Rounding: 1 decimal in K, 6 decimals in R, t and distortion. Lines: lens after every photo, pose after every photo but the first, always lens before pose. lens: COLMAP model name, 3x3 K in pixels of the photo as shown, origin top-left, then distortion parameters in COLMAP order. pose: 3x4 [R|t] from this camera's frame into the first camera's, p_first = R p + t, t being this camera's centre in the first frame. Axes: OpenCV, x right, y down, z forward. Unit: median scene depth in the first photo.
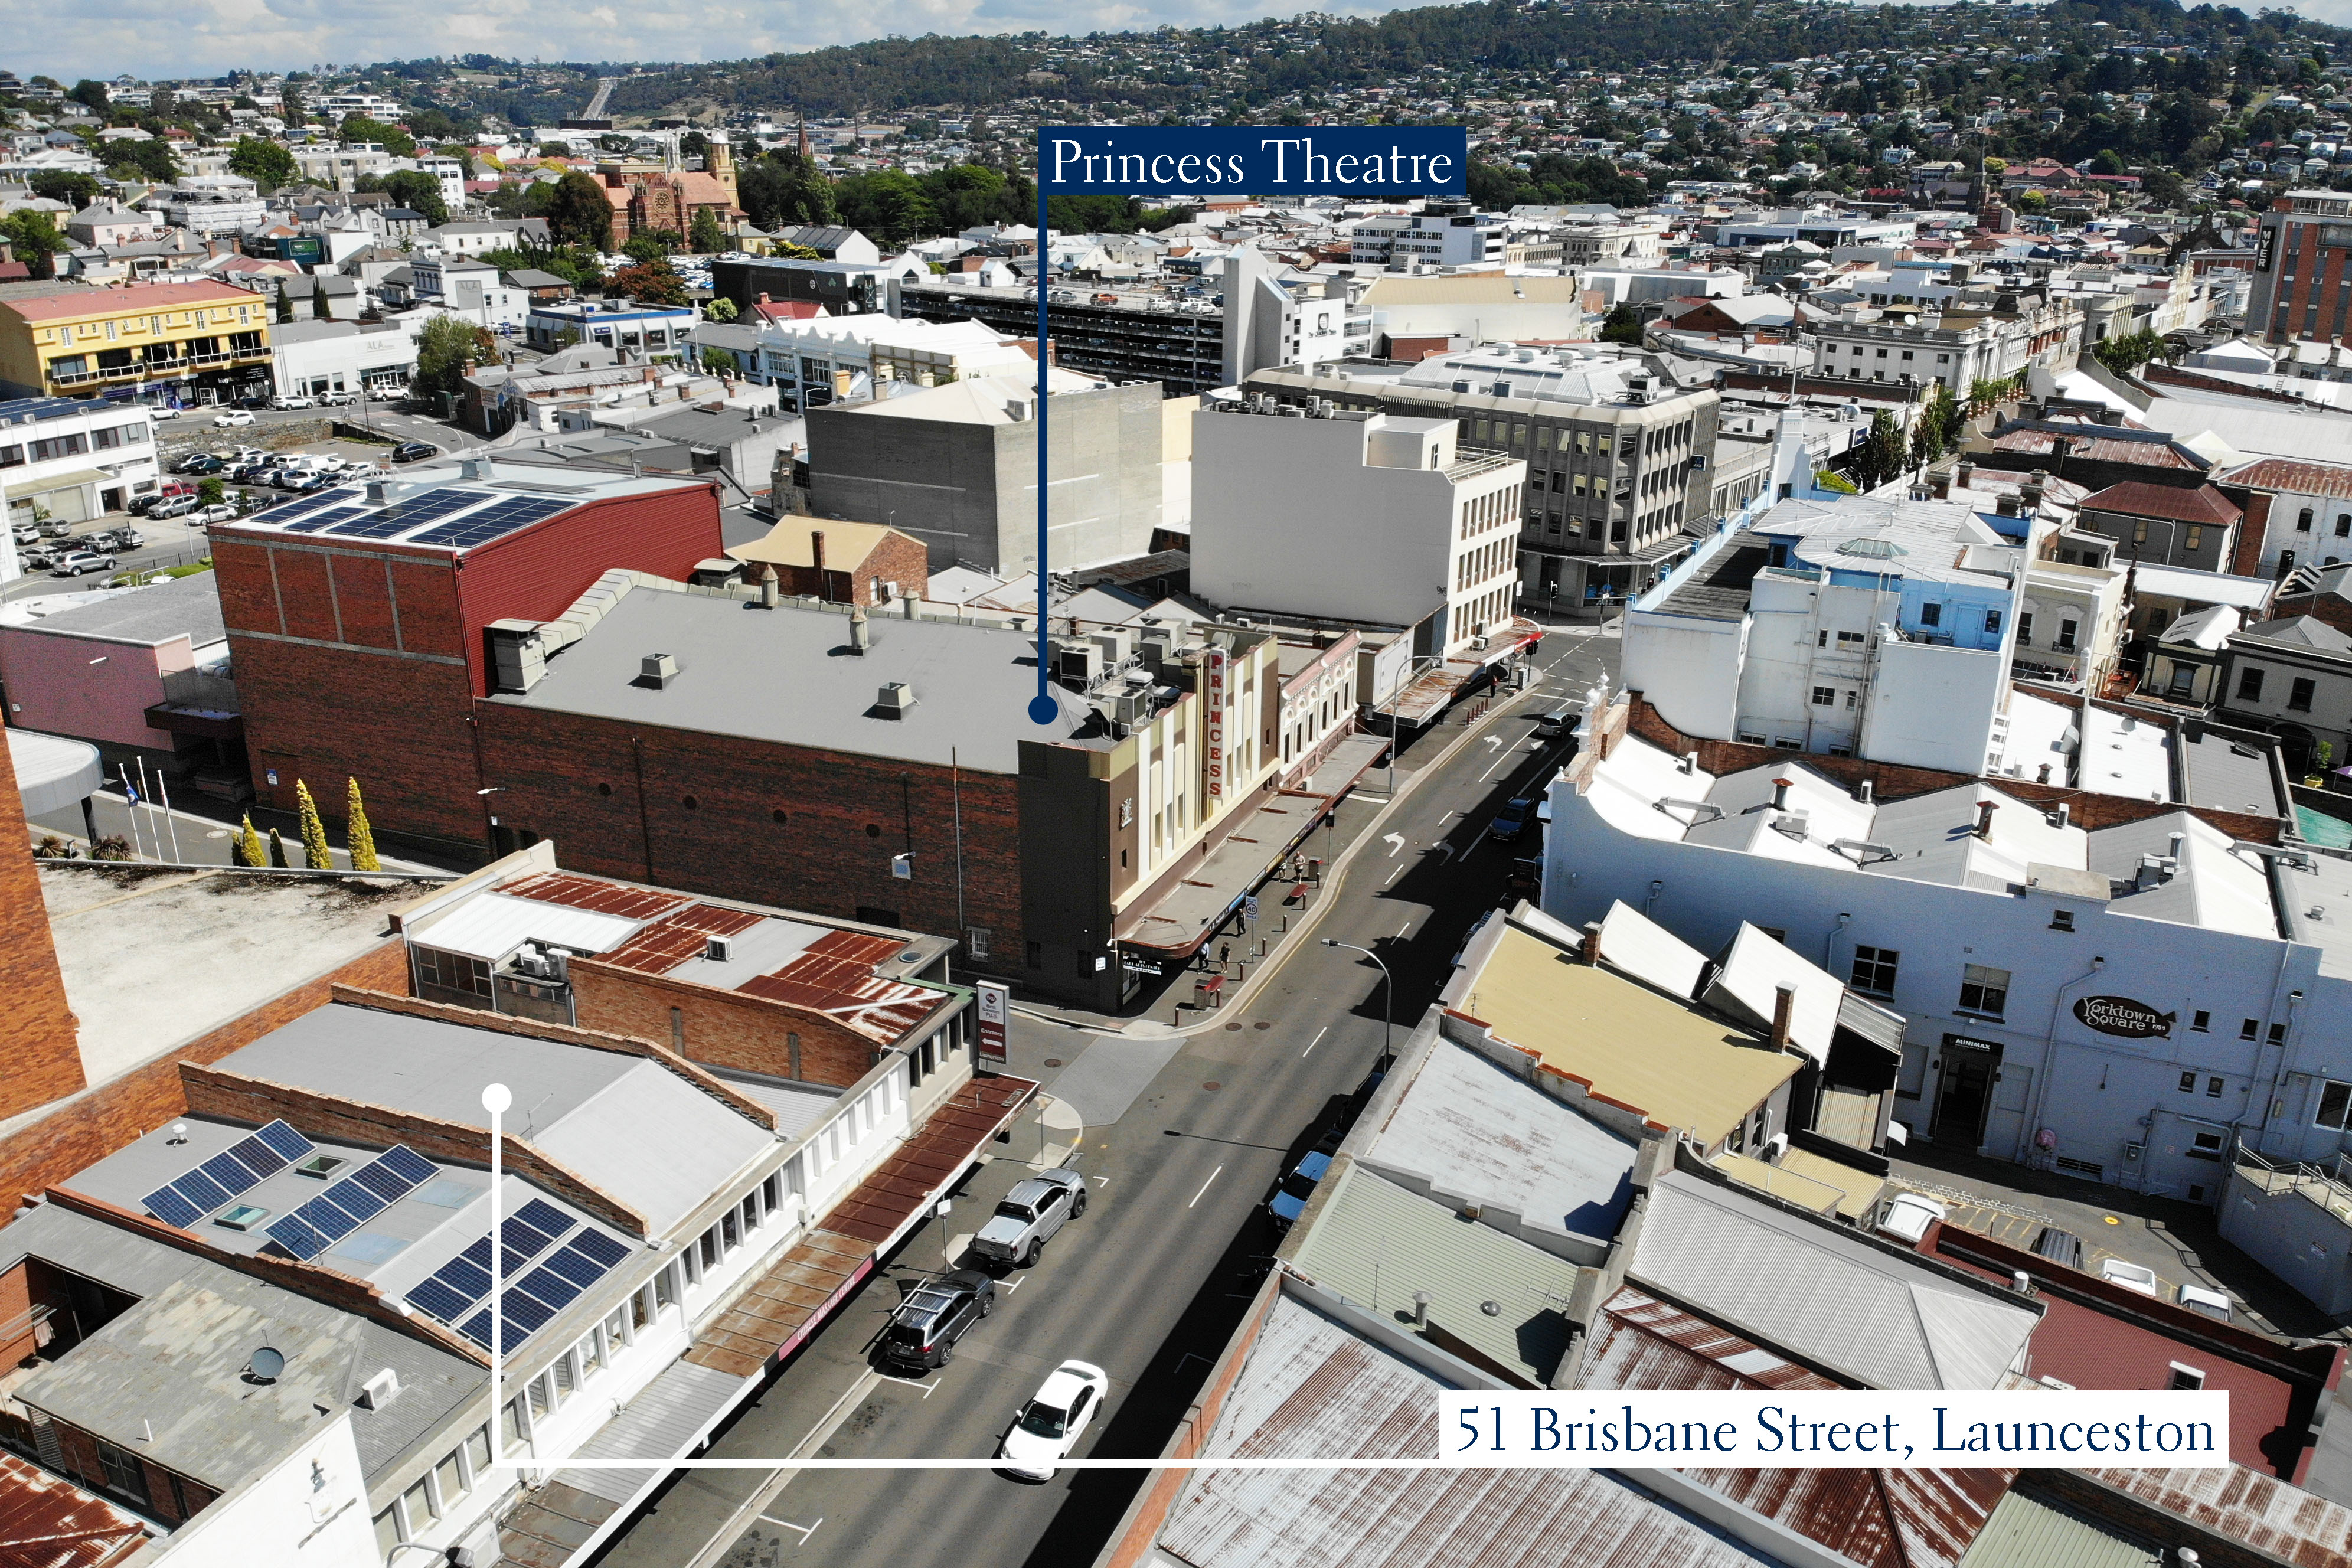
lens RADIAL K [[1738.7, 0, 1184.9], [0, 1738.7, 786.4], [0, 0, 1]] dist [0.092946, -0.196907]
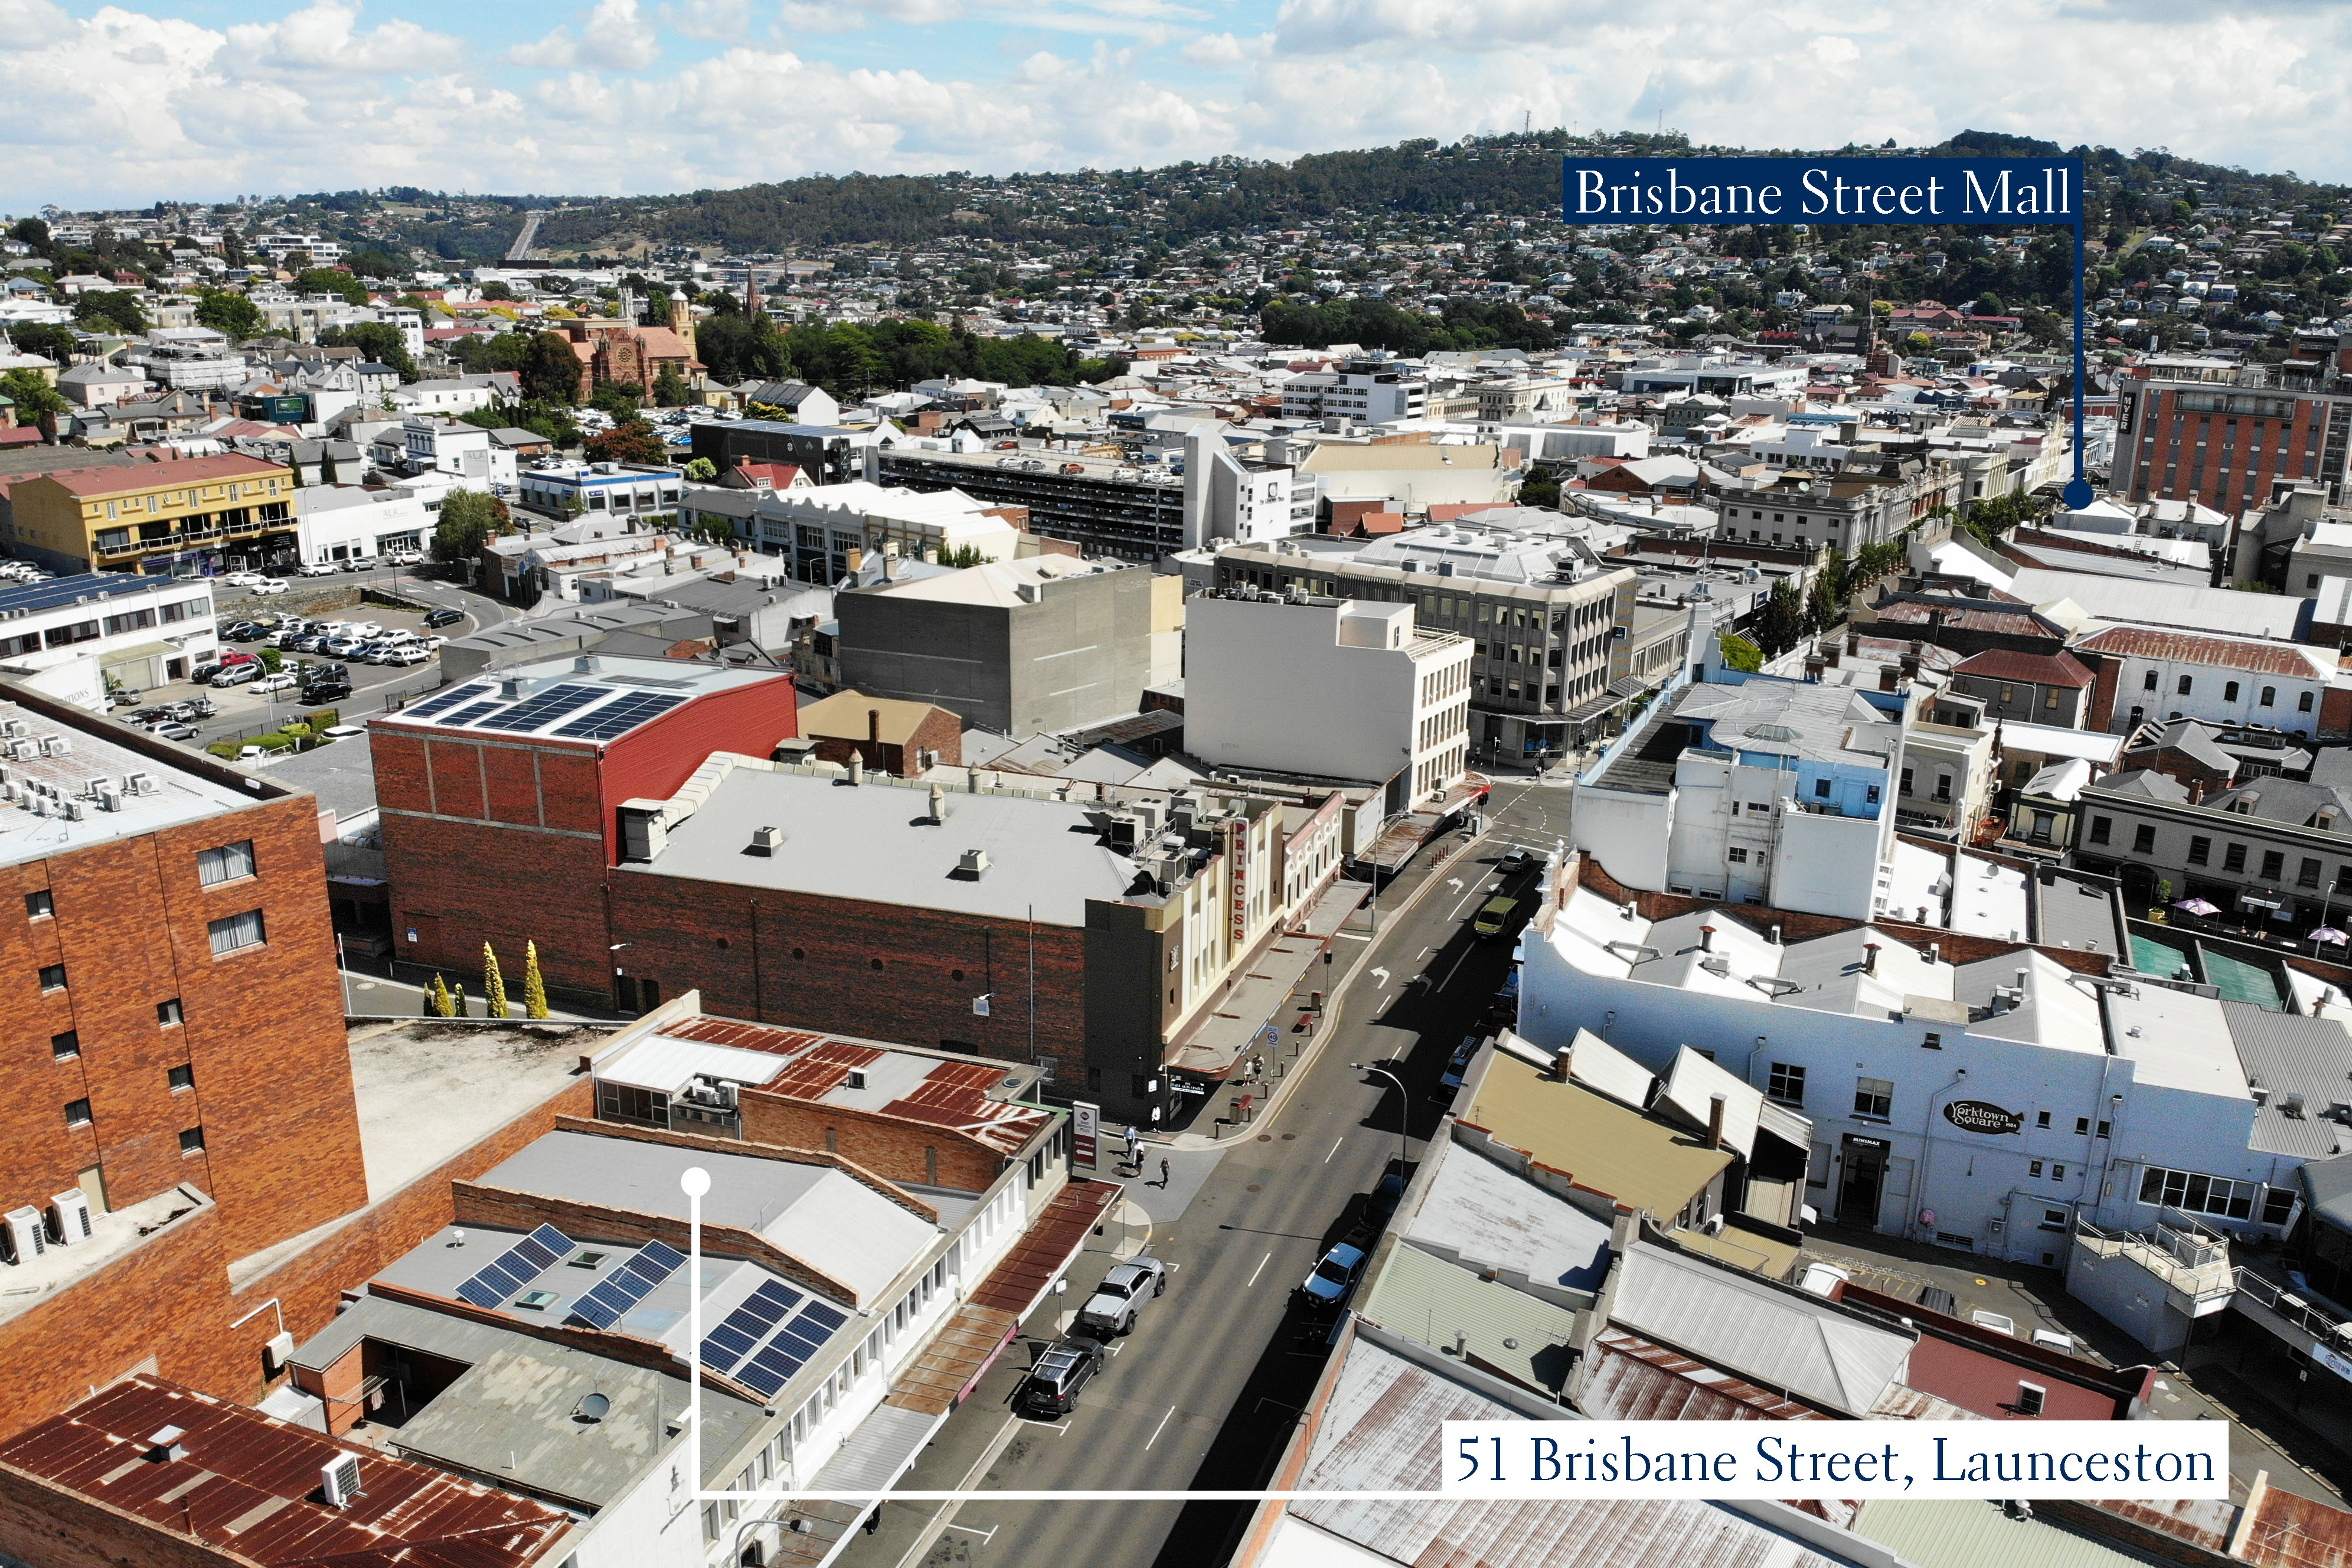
lens RADIAL K [[1743.9, 0, 1186.2], [0, 1743.9, 774.8], [0, 0, 1]] dist [0.120982, -0.250481]
pose [[0.998902, -0.008011, 0.046151, -0.056934], [0.011360, 0.997285, -0.072761, -0.017111], [-0.045442, 0.073206, 0.996281, -0.156281]]
